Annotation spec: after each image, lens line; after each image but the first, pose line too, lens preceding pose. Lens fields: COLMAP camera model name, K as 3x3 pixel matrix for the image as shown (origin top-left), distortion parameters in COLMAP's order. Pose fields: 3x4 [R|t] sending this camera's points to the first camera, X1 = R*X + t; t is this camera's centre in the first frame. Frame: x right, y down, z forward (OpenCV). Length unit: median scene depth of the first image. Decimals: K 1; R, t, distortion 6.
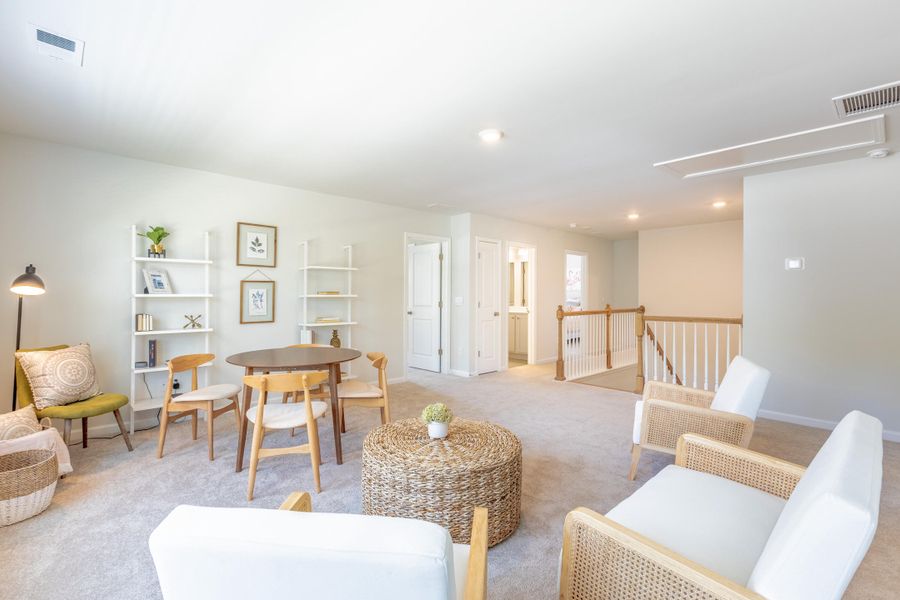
lens RADIAL K [[407.3, 0, 445.5], [0, 407.3, 296.3], [0, 0, 1]] dist [-0.001515, -0.000131]
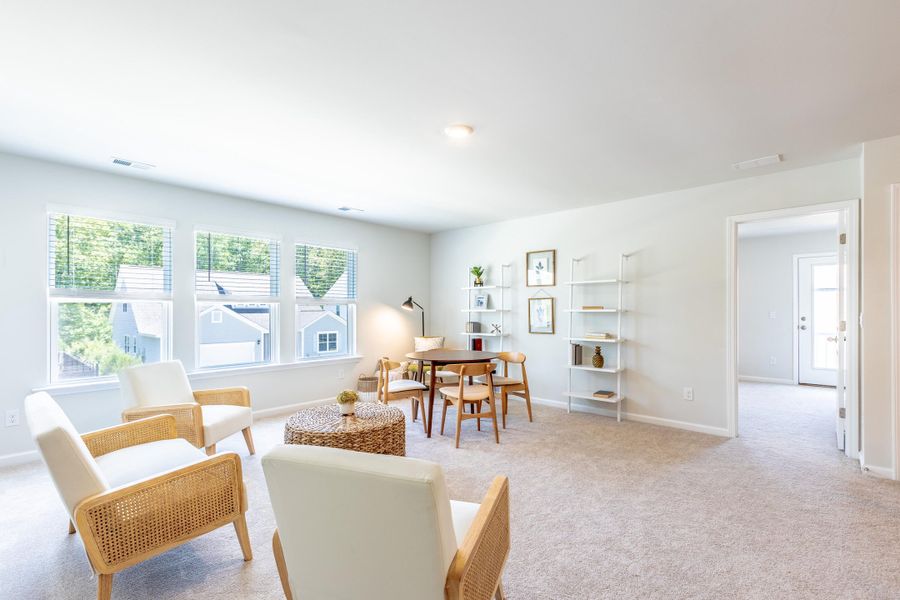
lens RADIAL K [[407.3, 0, 445.5], [0, 407.3, 296.3], [0, 0, 1]] dist [-0.001515, -0.000131]
pose [[0.081916, -0.034012, -0.996059, 0.713514], [0.000024, 0.999418, -0.034125, -0.002063], [0.996639, 0.002772, 0.081869, 0.623574]]
